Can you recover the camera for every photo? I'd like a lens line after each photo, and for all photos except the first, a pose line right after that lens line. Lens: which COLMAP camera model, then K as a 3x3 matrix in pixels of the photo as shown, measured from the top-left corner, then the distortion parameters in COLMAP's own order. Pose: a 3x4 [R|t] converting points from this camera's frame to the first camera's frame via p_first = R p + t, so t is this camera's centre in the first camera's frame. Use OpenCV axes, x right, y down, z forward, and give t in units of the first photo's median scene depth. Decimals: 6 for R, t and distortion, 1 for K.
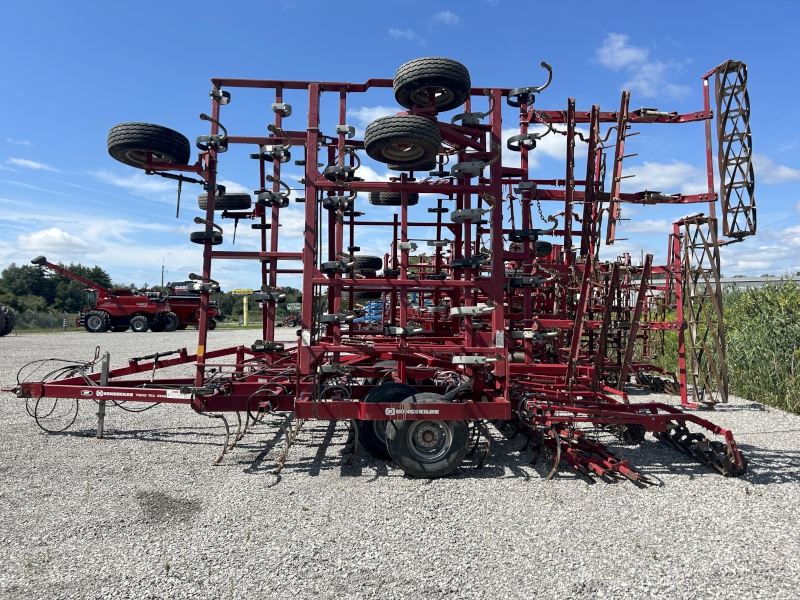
lens RADIAL K [[615.0, 0, 400.0], [0, 615.0, 300.0], [0, 0, 1]] dist [0.004154, 0.002008]
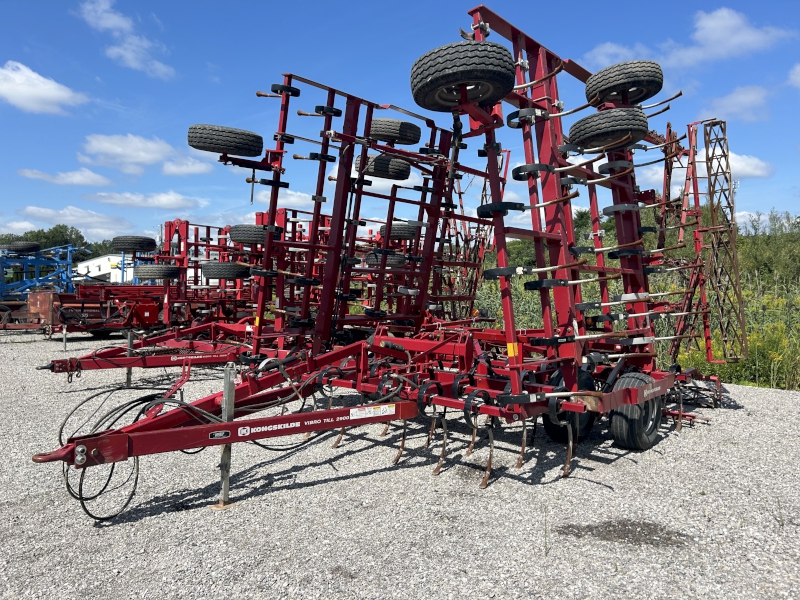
lens RADIAL K [[595.3, 0, 400.0], [0, 595.3, 300.0], [0, 0, 1]] dist [0.000551, -0.000181]
pose [[0.686164, -0.016314, 0.727264, -0.654043], [-0.017644, 0.999081, 0.039058, -0.006764], [-0.727233, -0.039632, 0.685245, 0.380196]]
